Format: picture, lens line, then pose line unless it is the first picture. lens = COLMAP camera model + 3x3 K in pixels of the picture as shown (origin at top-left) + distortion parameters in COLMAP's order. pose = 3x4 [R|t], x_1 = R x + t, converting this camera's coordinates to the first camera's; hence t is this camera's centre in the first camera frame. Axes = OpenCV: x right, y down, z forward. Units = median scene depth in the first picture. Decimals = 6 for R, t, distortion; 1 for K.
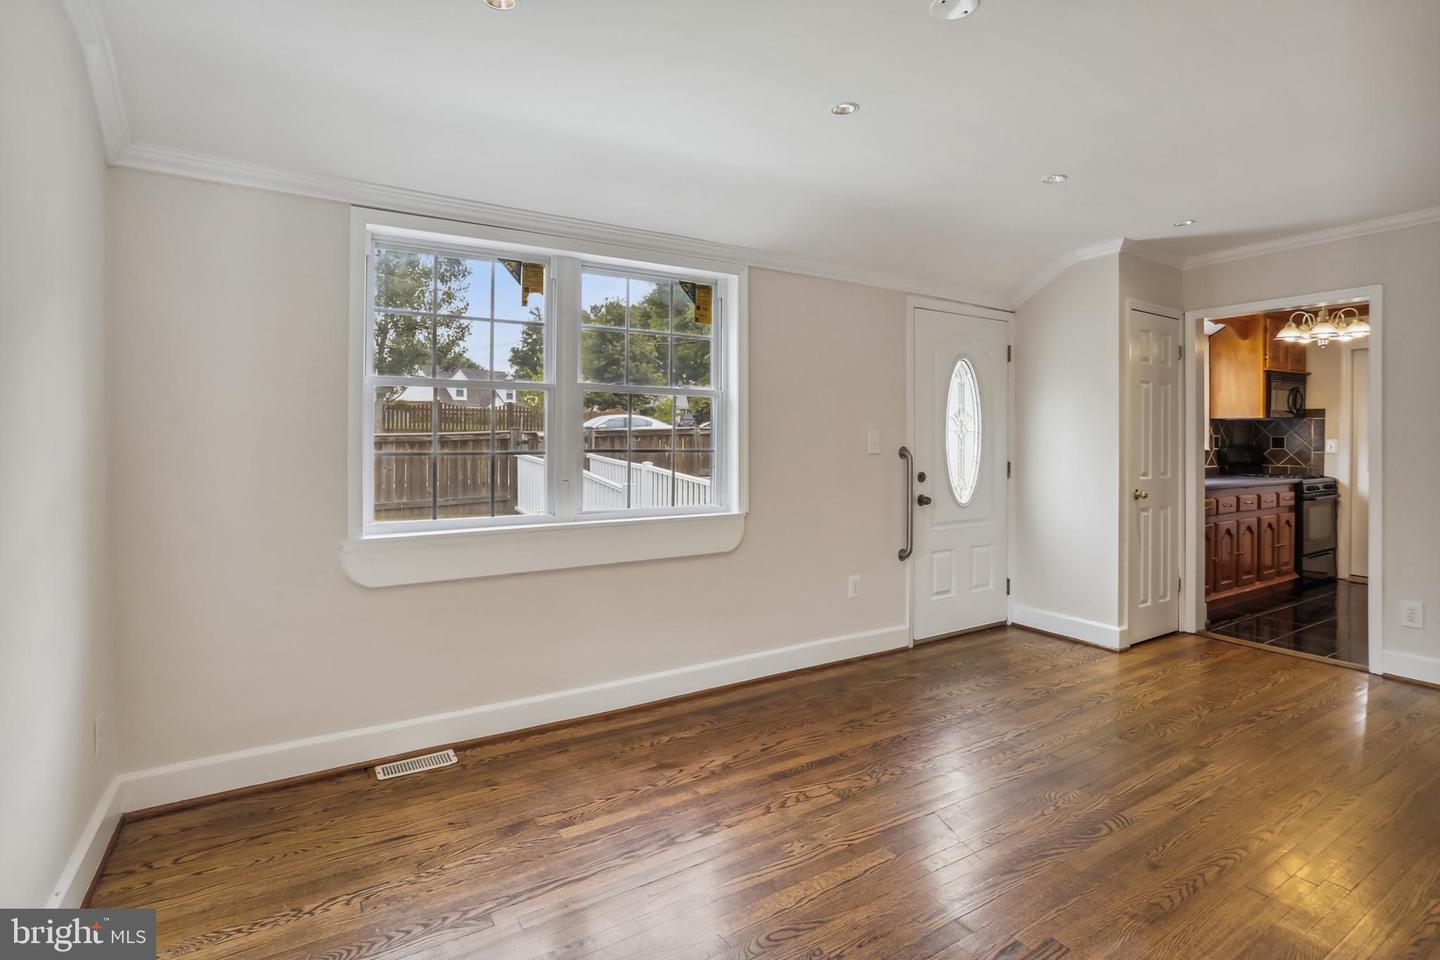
lens RADIAL K [[722.7, 0, 707.9], [0, 722.7, 438.5], [0, 0, 1]] dist [-0.050259, 0.021824]
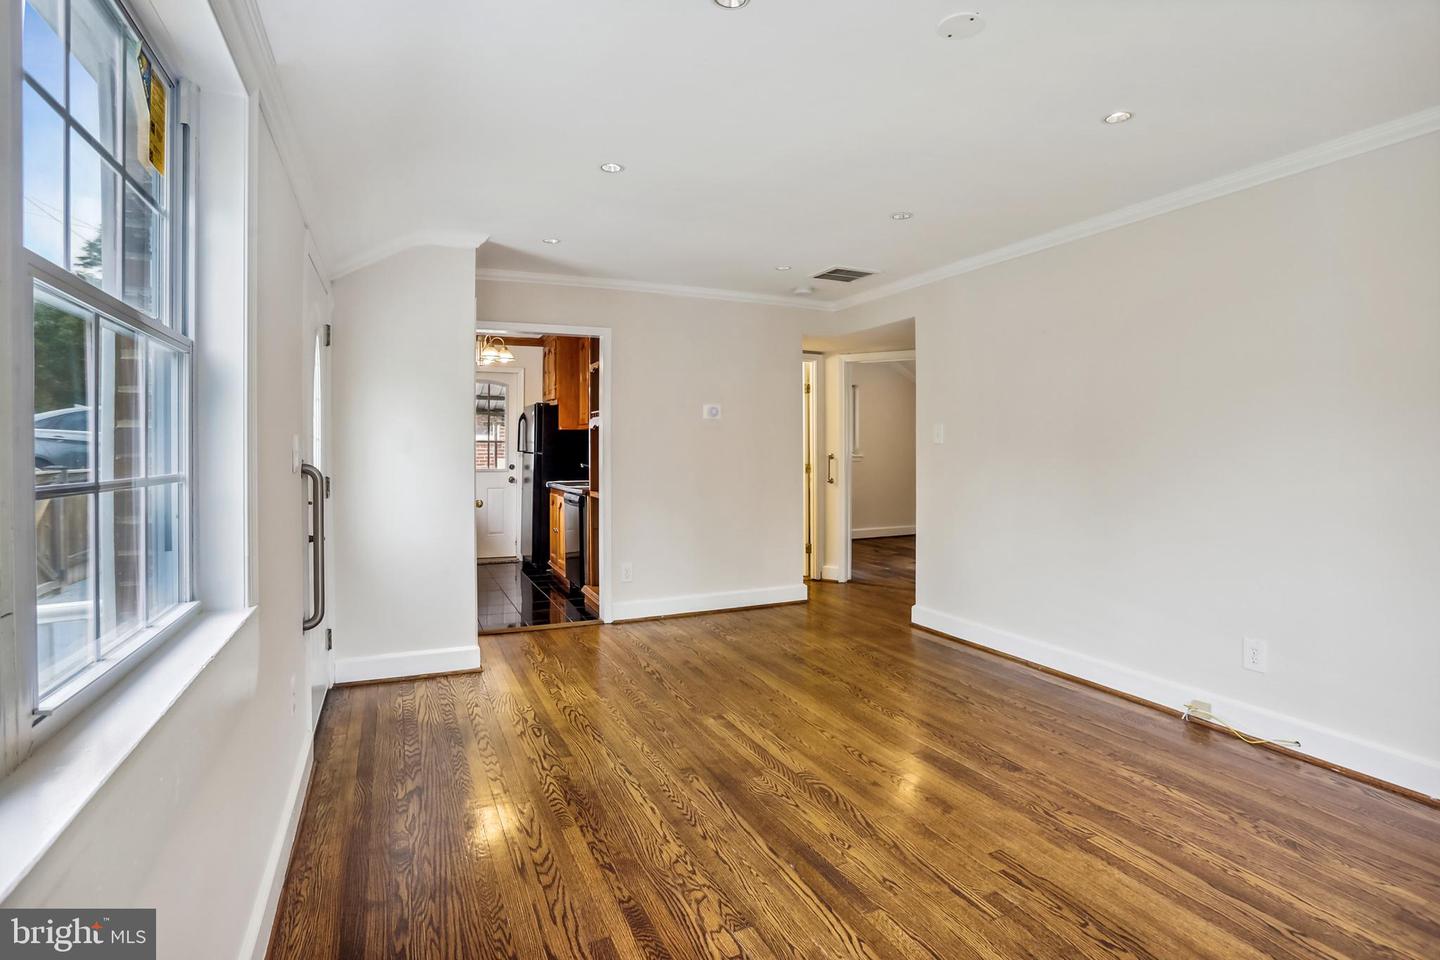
lens RADIAL K [[722.7, 0, 746.9], [0, 722.7, 439.0], [0, 0, 1]] dist [-0.050259, 0.021824]
pose [[0.105693, 0.006657, 0.994377, -0.390809], [0.002956, 0.999971, -0.007008, 0.000501], [-0.994394, 0.003680, 0.105670, 0.649765]]
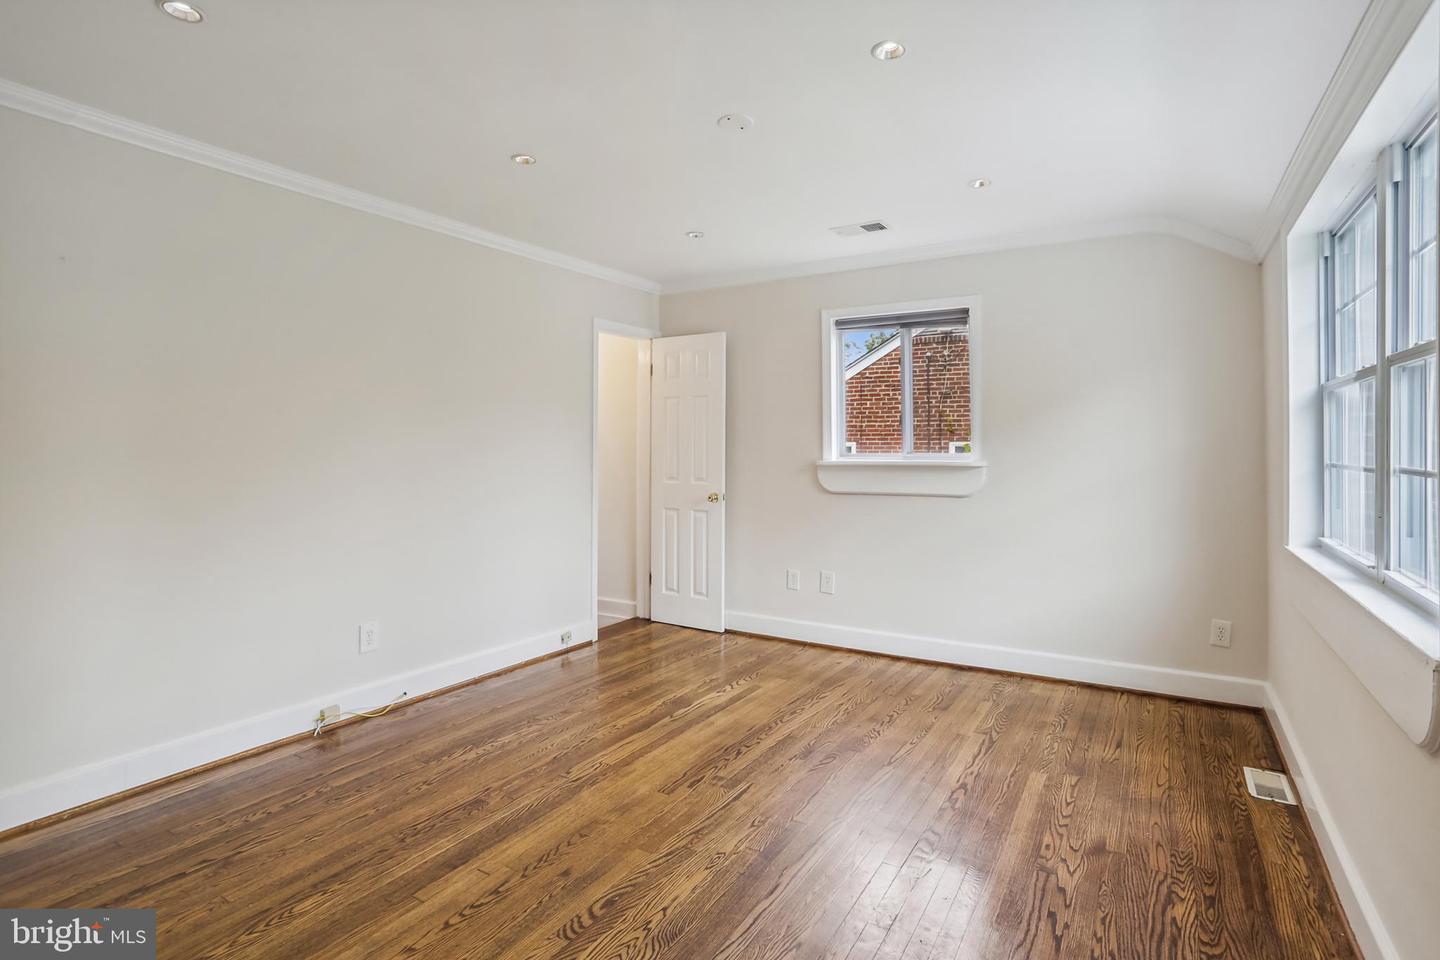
lens RADIAL K [[722.7, 0, 708.0], [0, 722.7, 442.9], [0, 0, 1]] dist [-0.050259, 0.021824]
pose [[-0.904821, -0.004026, -0.425772, 0.524576], [-0.000970, 0.999972, -0.007395, 0.003963], [0.425790, -0.006278, -0.904800, 1.188004]]
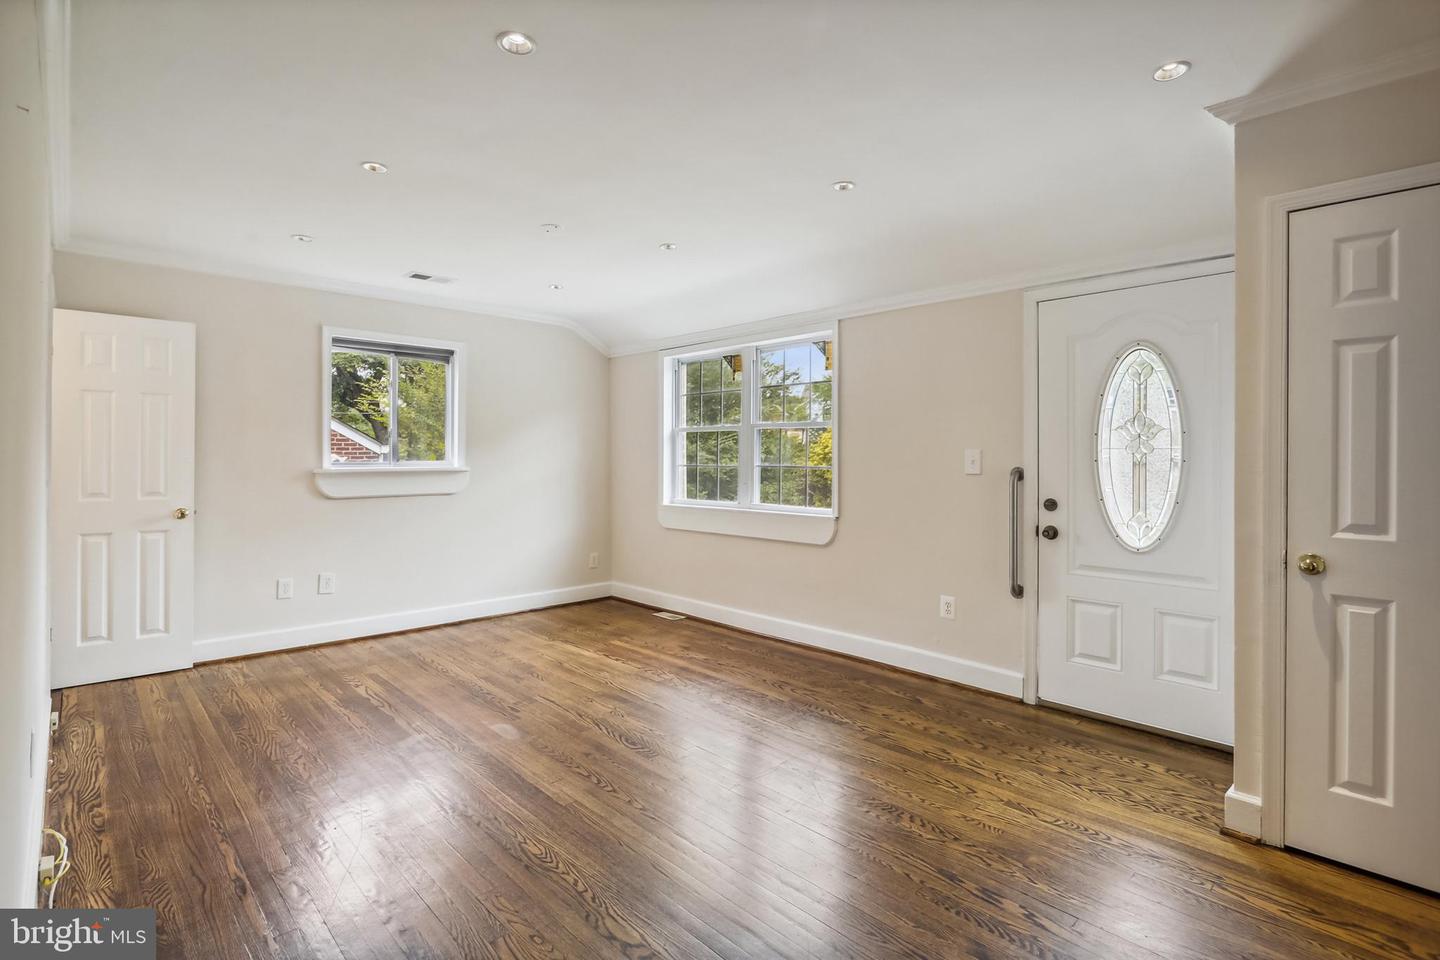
lens RADIAL K [[699.9, 0, 743.2], [0, 699.9, 456.5], [0, 0, 1]] dist [-0.014793, 0.001318]
pose [[0.215895, -0.000786, -0.976416, 1.240699], [-0.004896, 0.999986, -0.001887, 0.002004], [0.976404, 0.005188, 0.215888, 0.595711]]
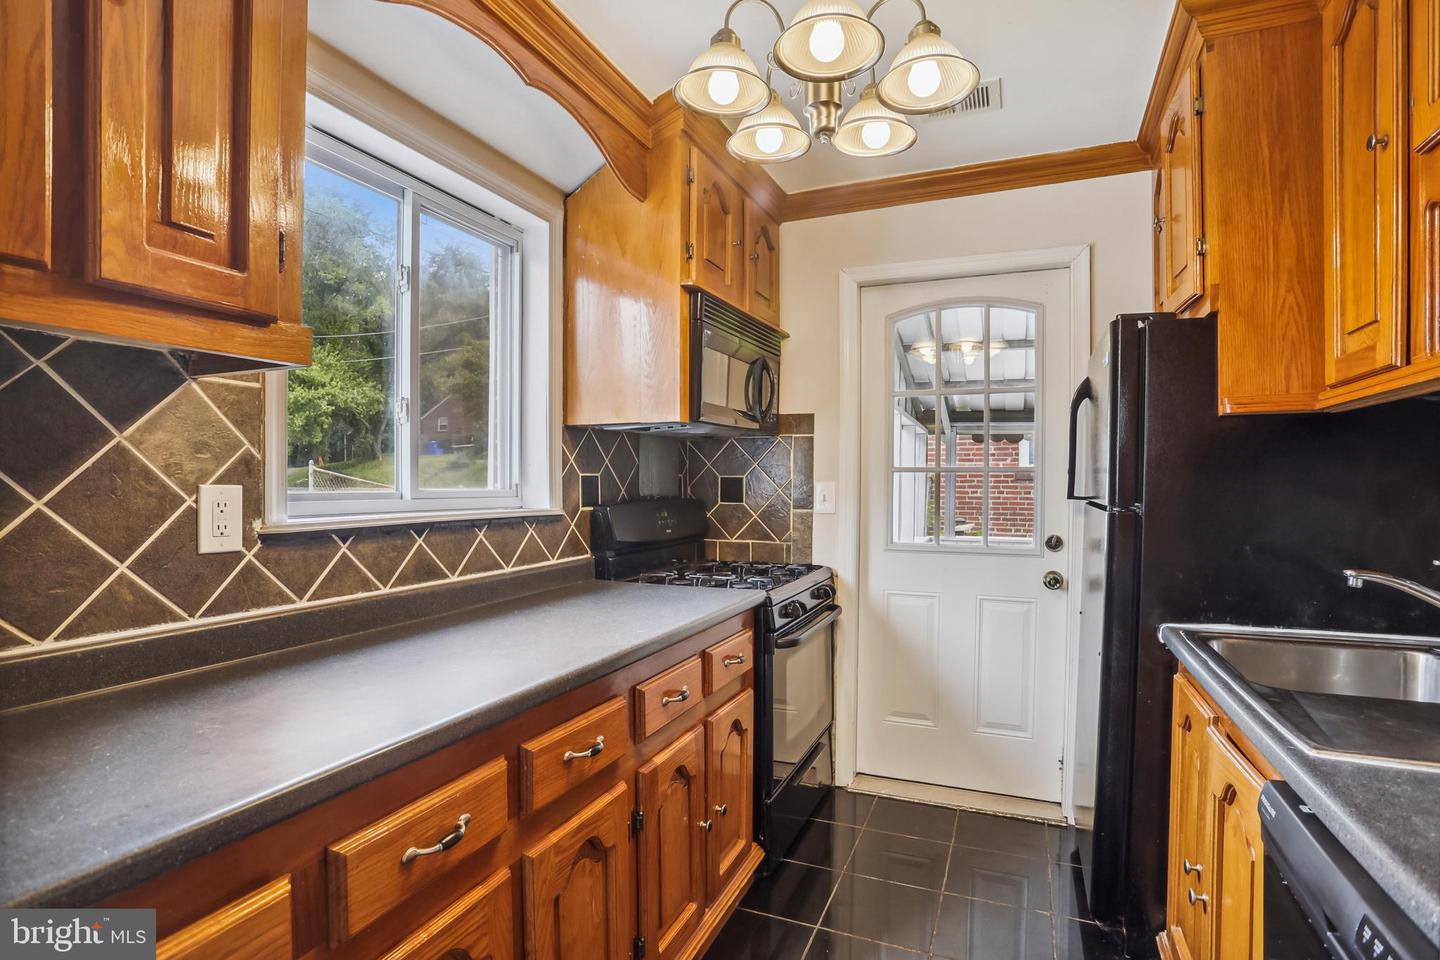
lens RADIAL K [[722.7, 0, 733.2], [0, 722.7, 492.5], [0, 0, 1]] dist [-0.050259, 0.021824]
pose [[0.806996, -0.010338, 0.590466, 1.025757], [0.003718, 0.999916, 0.012425, 0.003682], [-0.590545, -0.007832, 0.806967, 1.198798]]
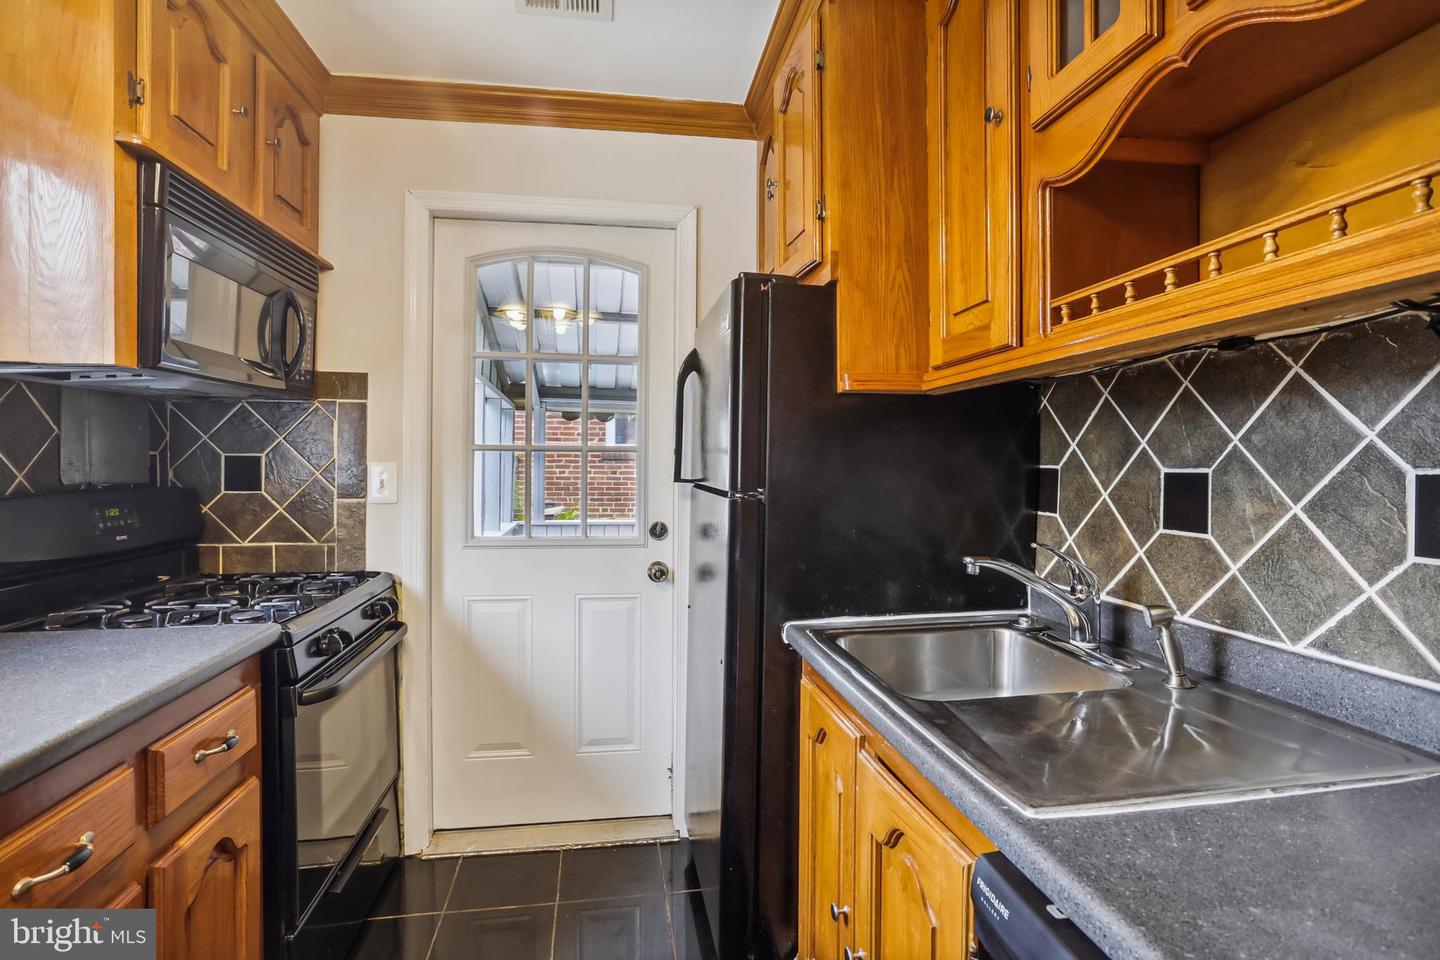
lens RADIAL K [[722.7, 0, 735.3], [0, 722.7, 469.2], [0, 0, 1]] dist [-0.050259, 0.021824]
pose [[0.368178, -0.009892, 0.929703, 1.128915], [0.001320, 0.999948, 0.010117, 0.001978], [-0.929754, -0.002498, 0.368172, 1.285392]]
